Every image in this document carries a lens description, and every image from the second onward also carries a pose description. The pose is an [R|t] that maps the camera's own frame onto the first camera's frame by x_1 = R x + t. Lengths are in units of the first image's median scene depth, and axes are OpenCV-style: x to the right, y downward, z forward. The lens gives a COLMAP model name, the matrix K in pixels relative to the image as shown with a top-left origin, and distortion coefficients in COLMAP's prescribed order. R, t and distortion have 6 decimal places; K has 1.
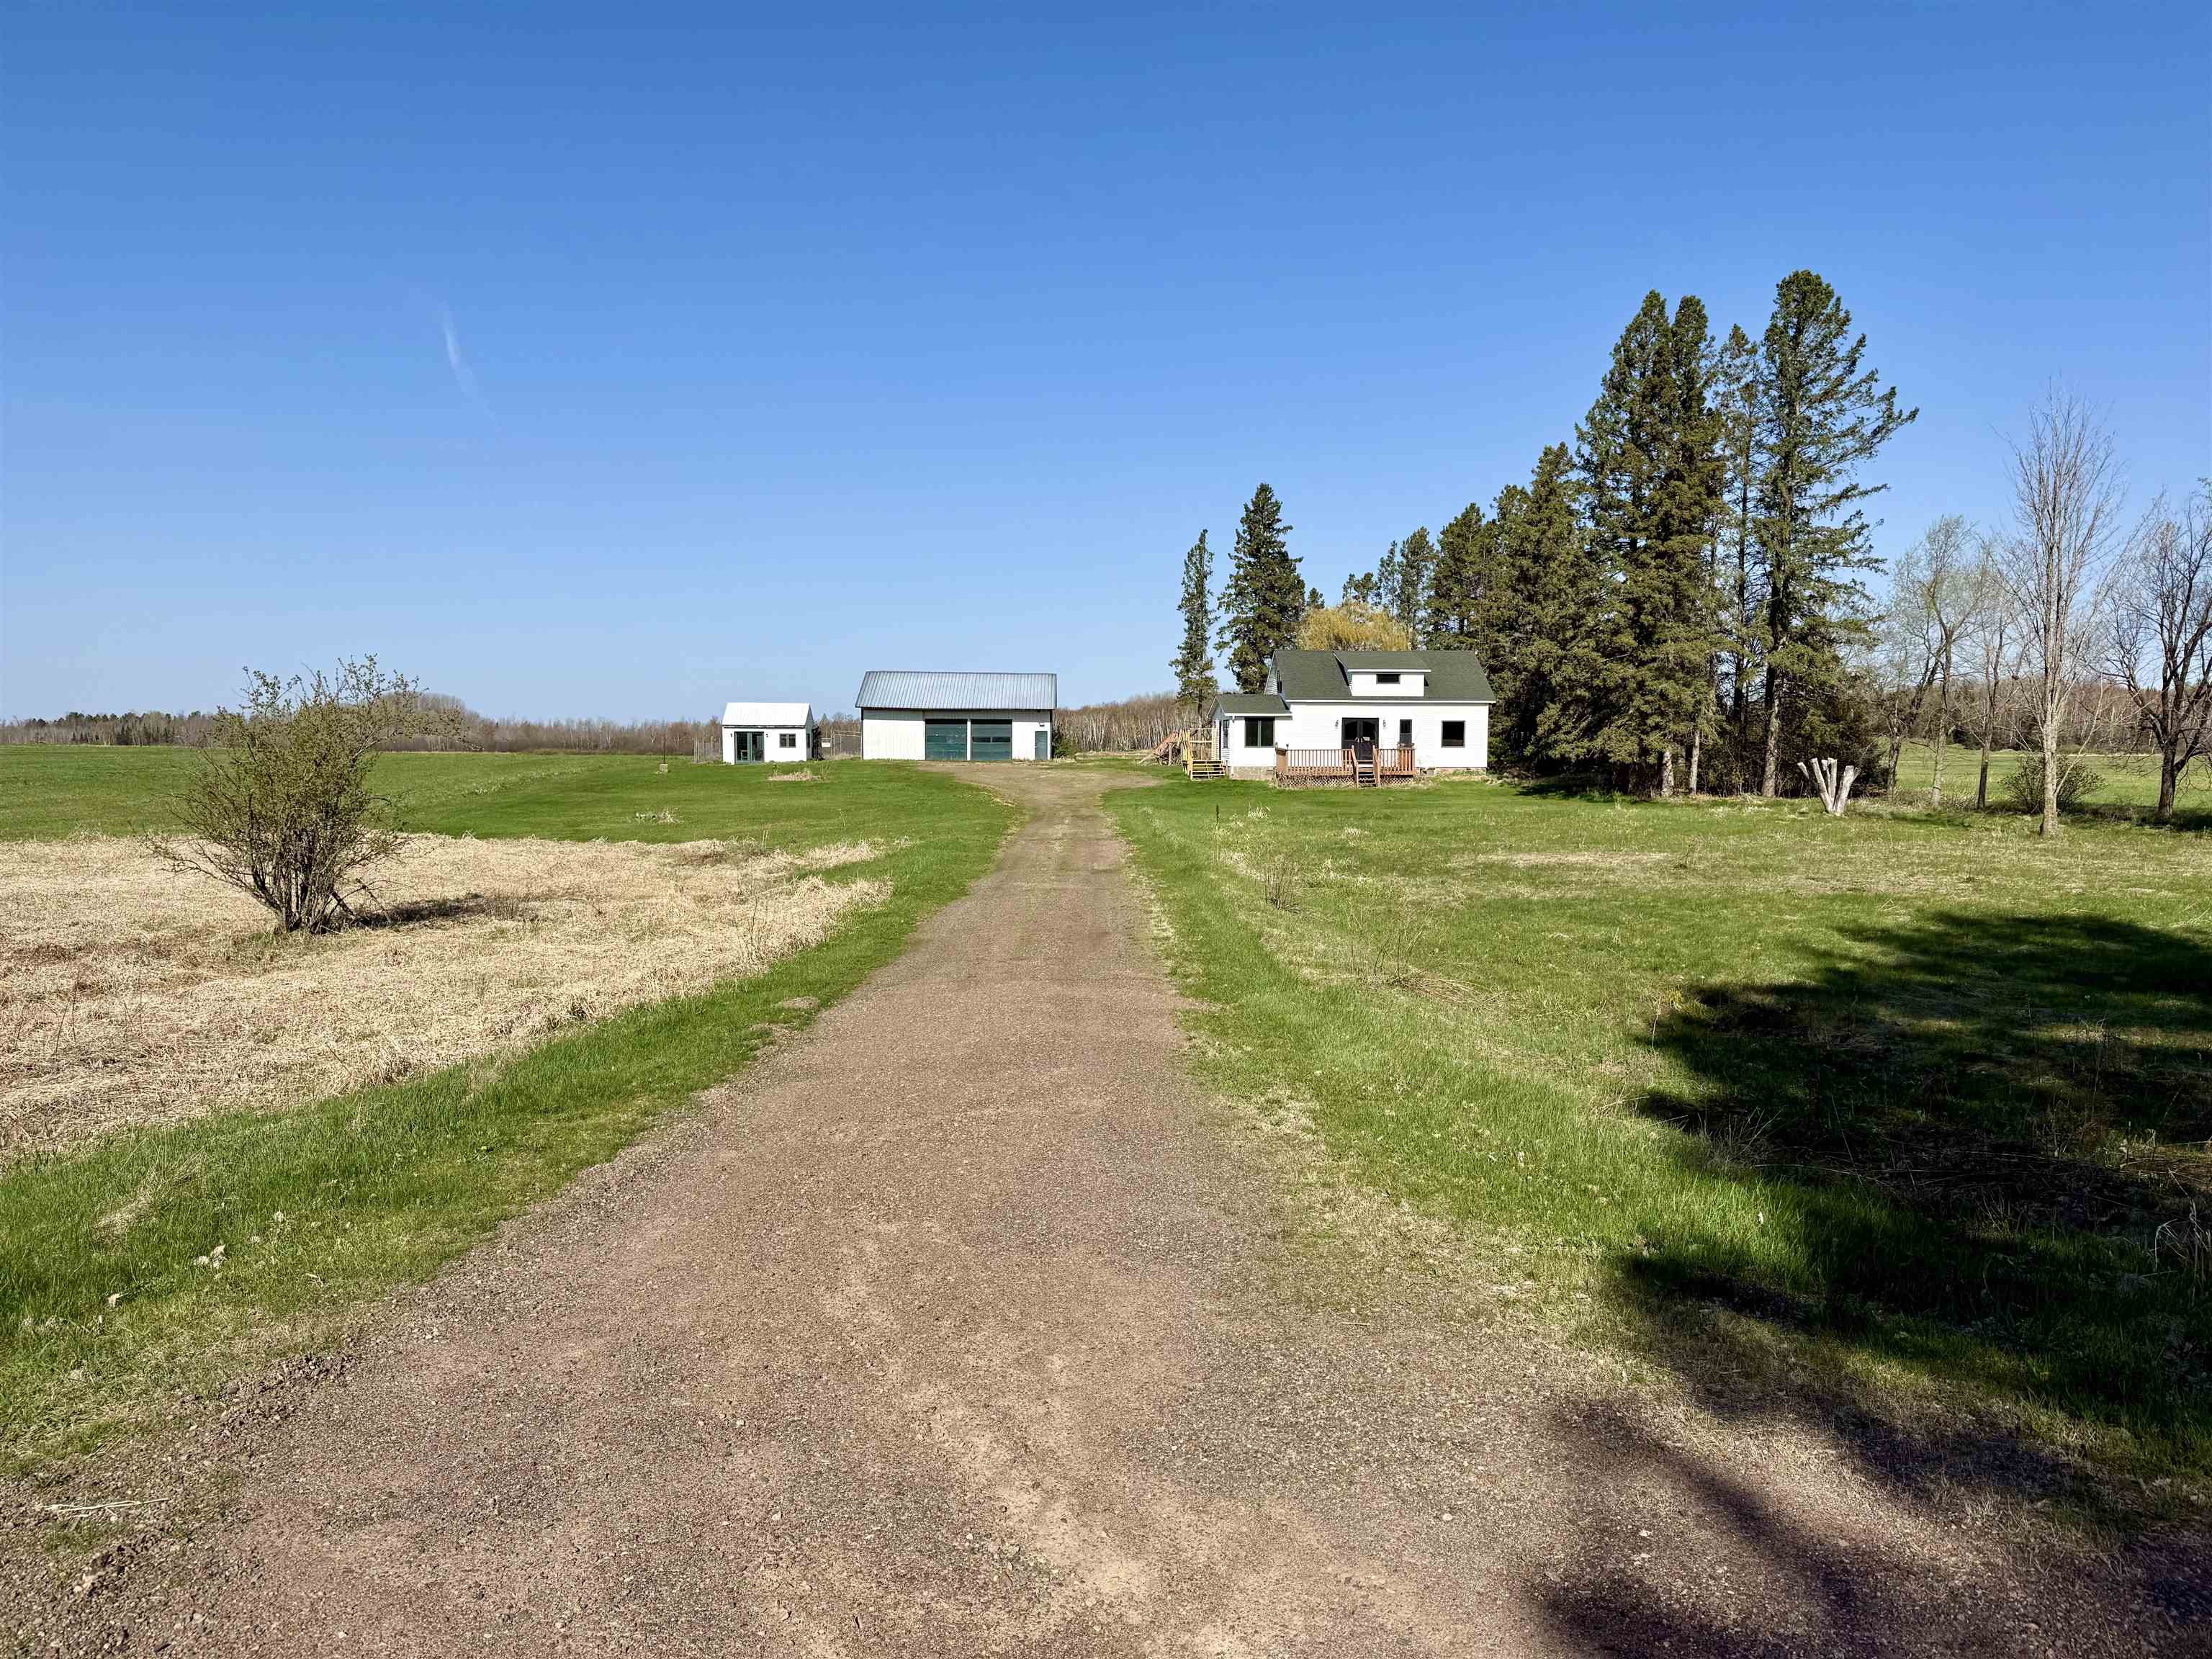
lens RADIAL K [[1594.0, 0, 1106.0], [0, 1594.0, 829.5], [0, 0, 1]] dist [-0.002143, -0.005840]
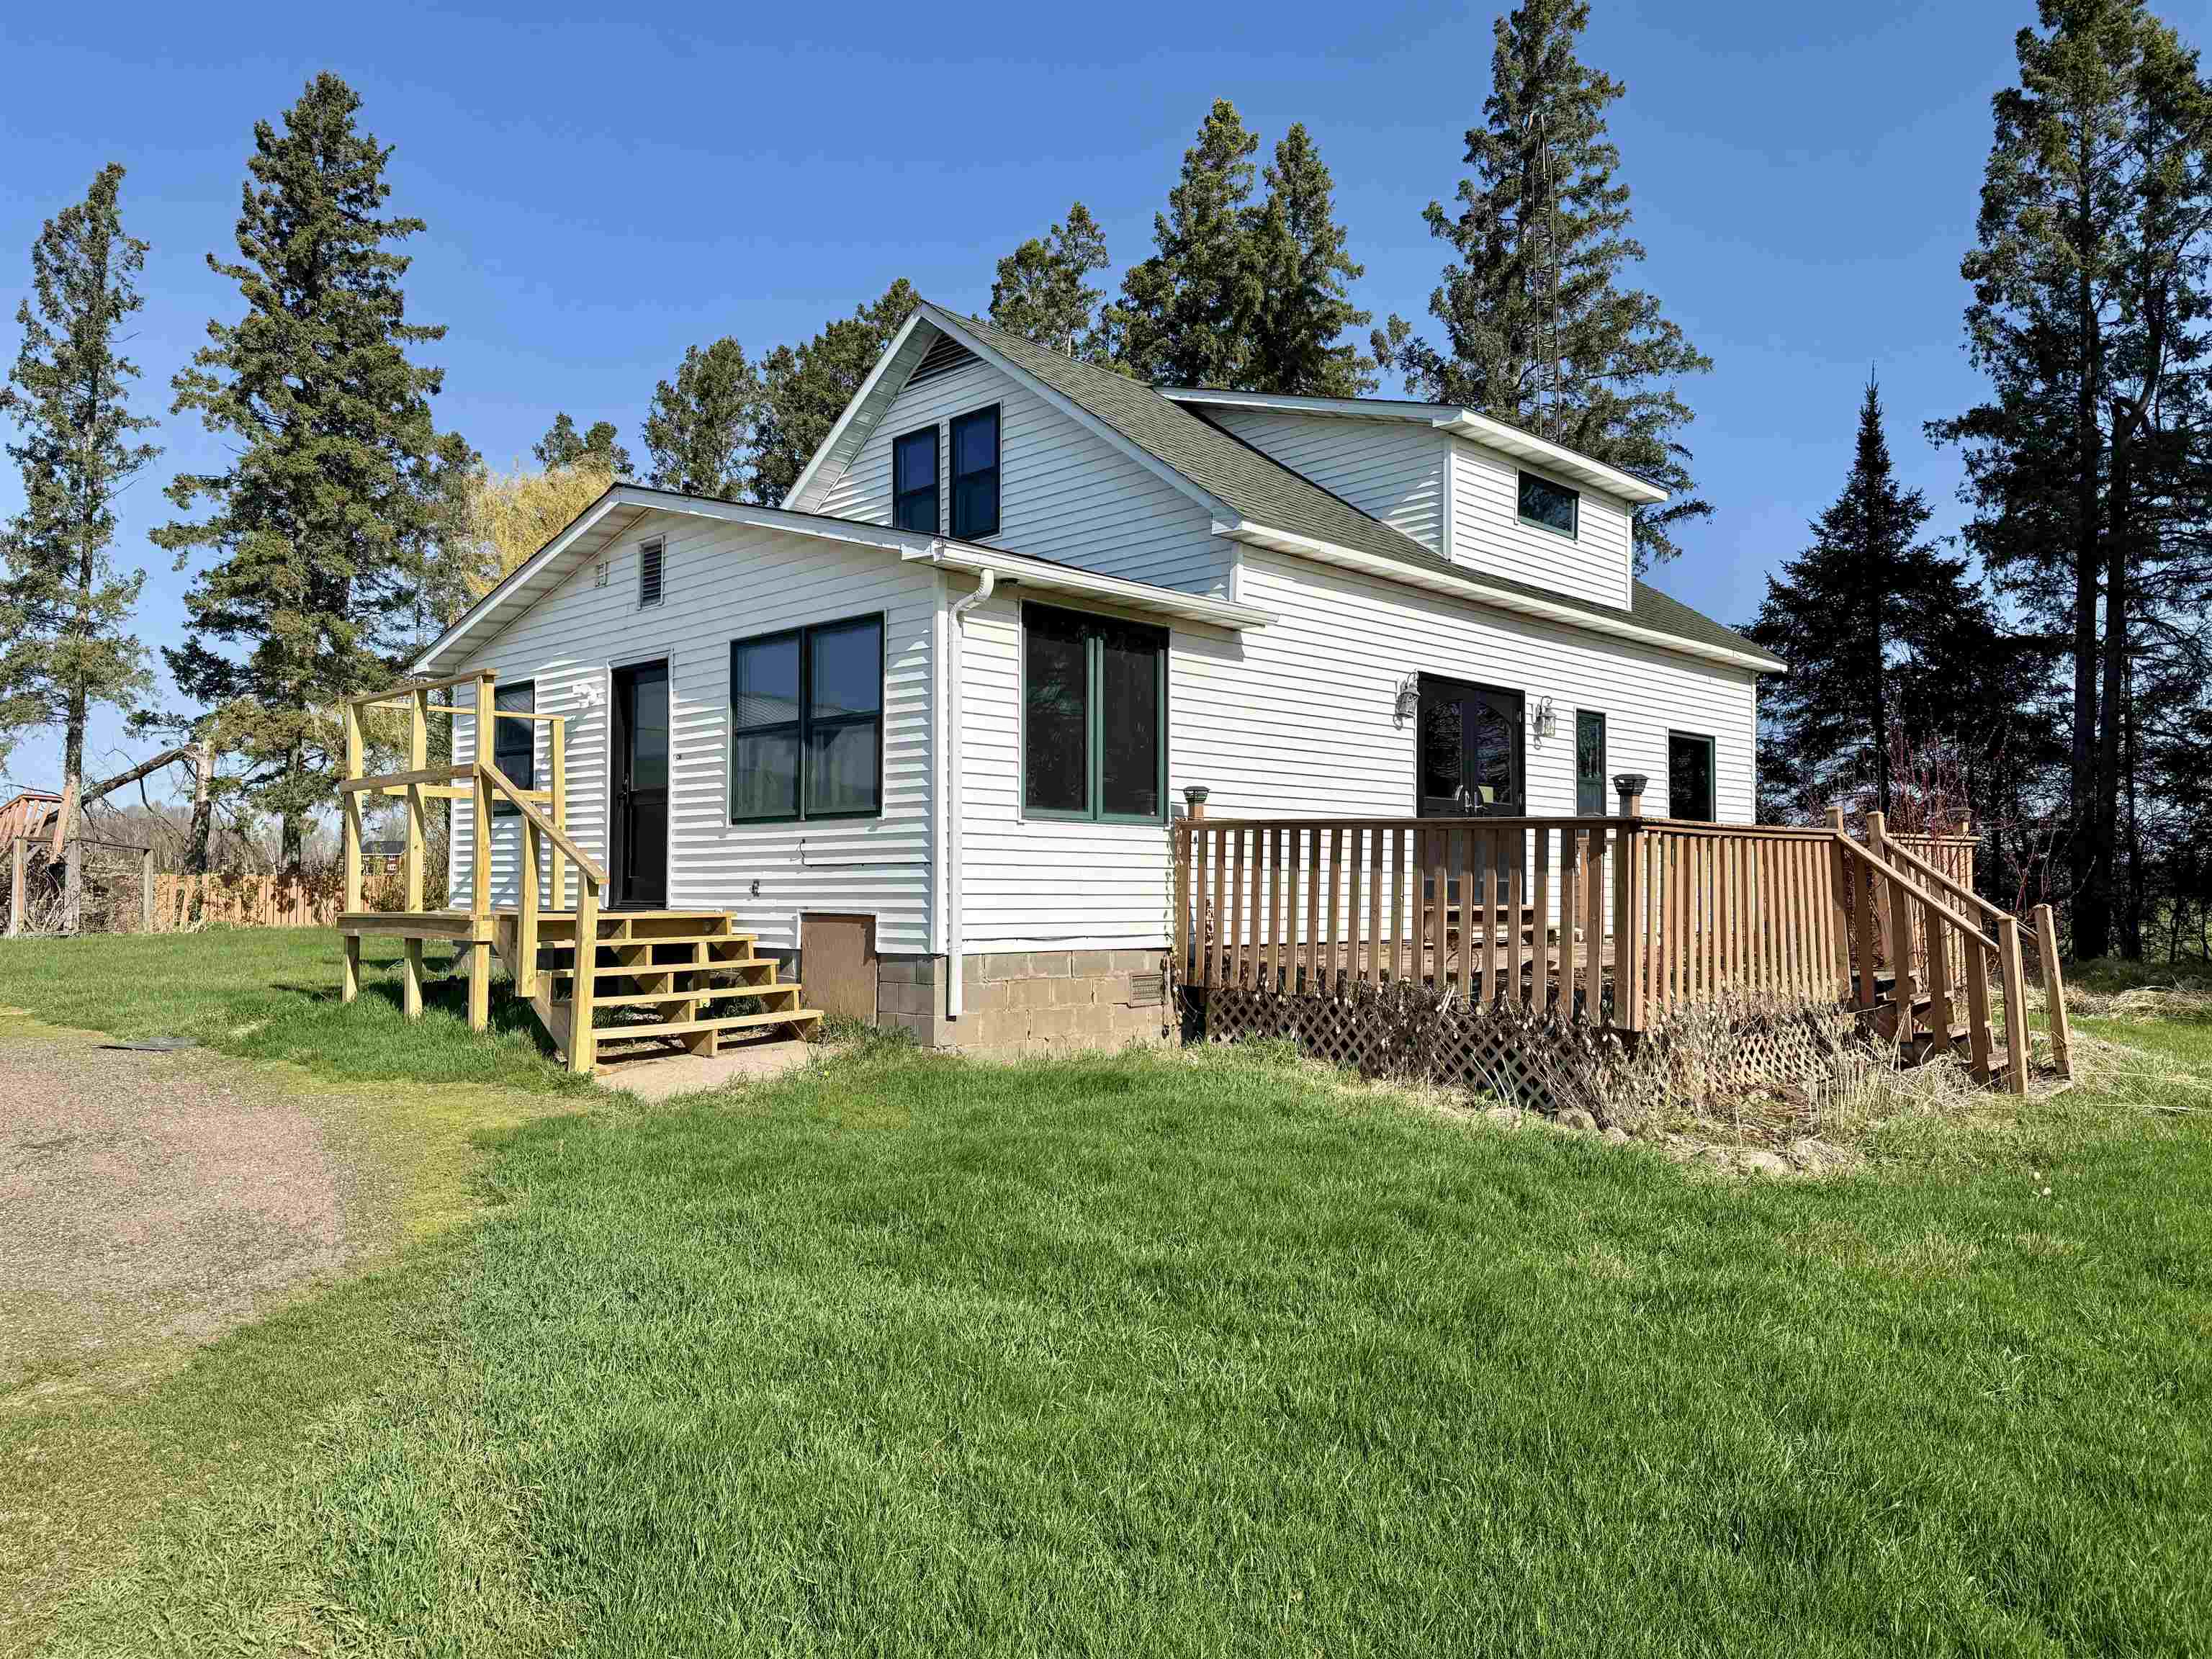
lens RADIAL K [[1594.0, 0, 1106.0], [0, 1594.0, 829.5], [0, 0, 1]] dist [-0.002143, -0.005840]
pose [[0.733229, 0.034392, 0.679111, -0.001004], [0.035450, 0.995429, -0.088687, -0.027936], [-0.679057, 0.089102, 0.728658, 0.669642]]
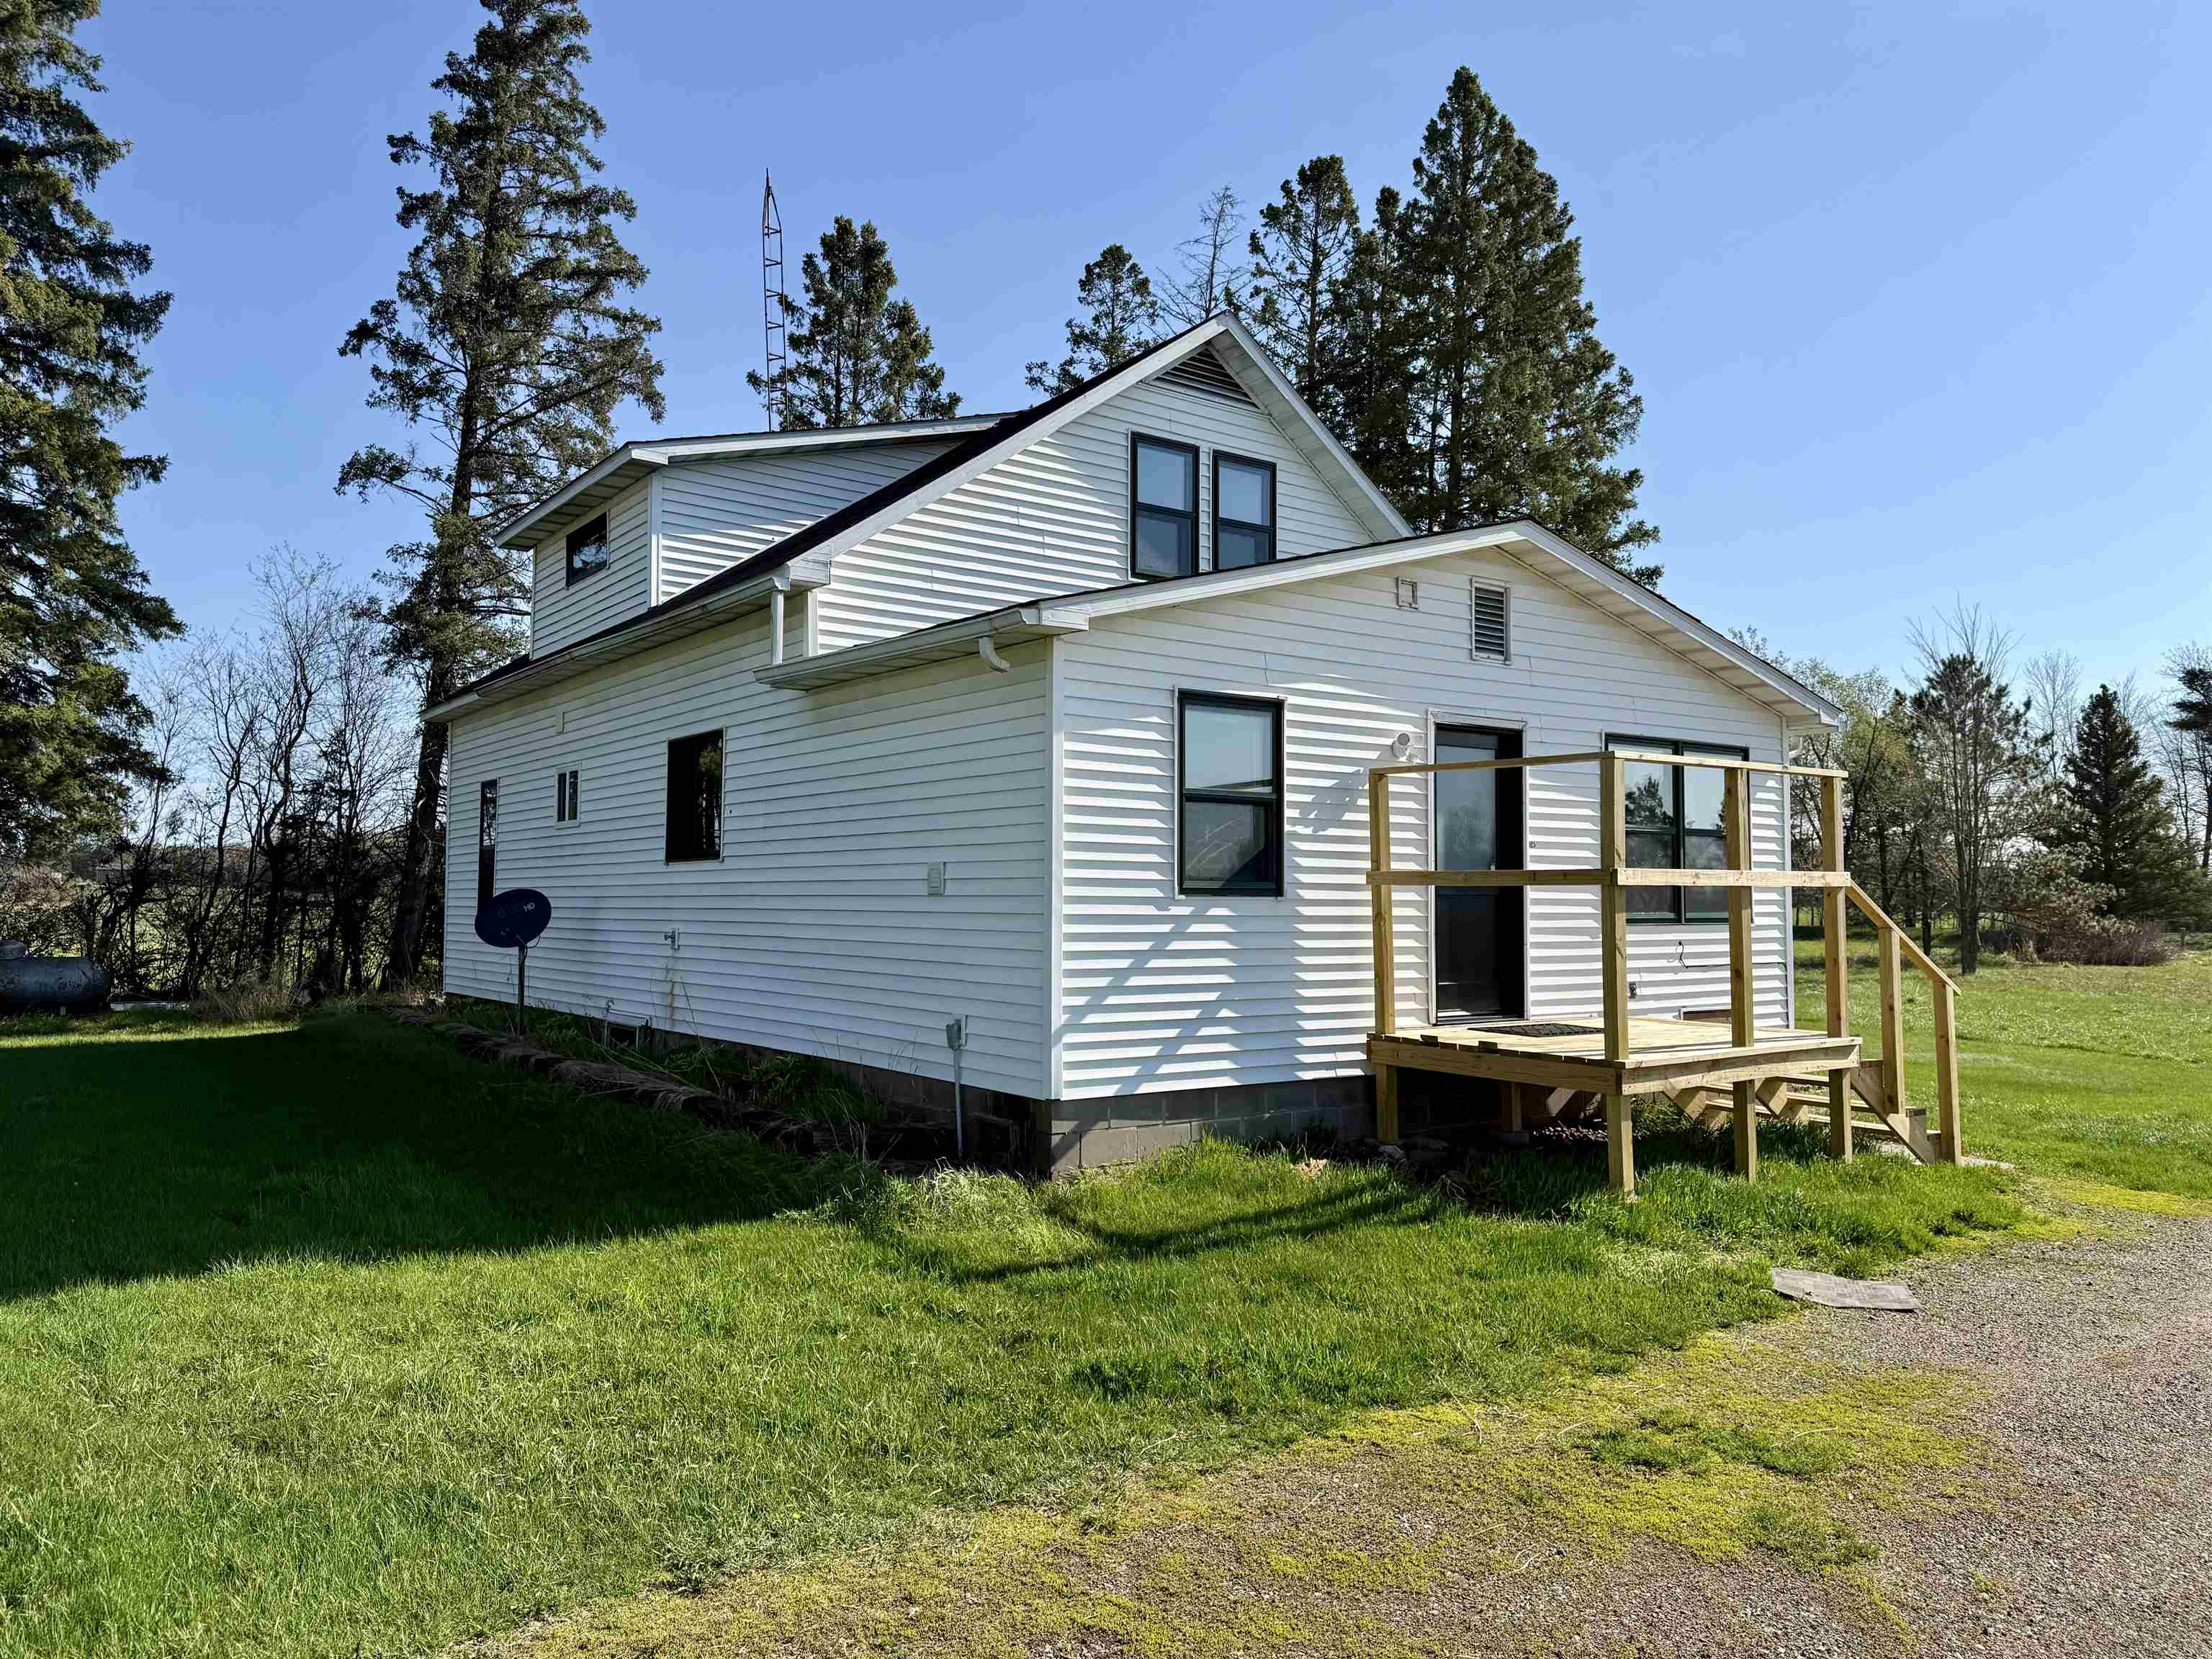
lens RADIAL K [[1543.8, 0, 1101.0], [0, 1543.8, 791.3], [0, 0, 1]] dist [0.012040, -0.000255]
pose [[-0.535252, 0.058154, 0.842688, -0.015310], [0.047272, 0.998126, -0.038855, -0.047013], [-0.843369, 0.019039, -0.536998, 0.867198]]
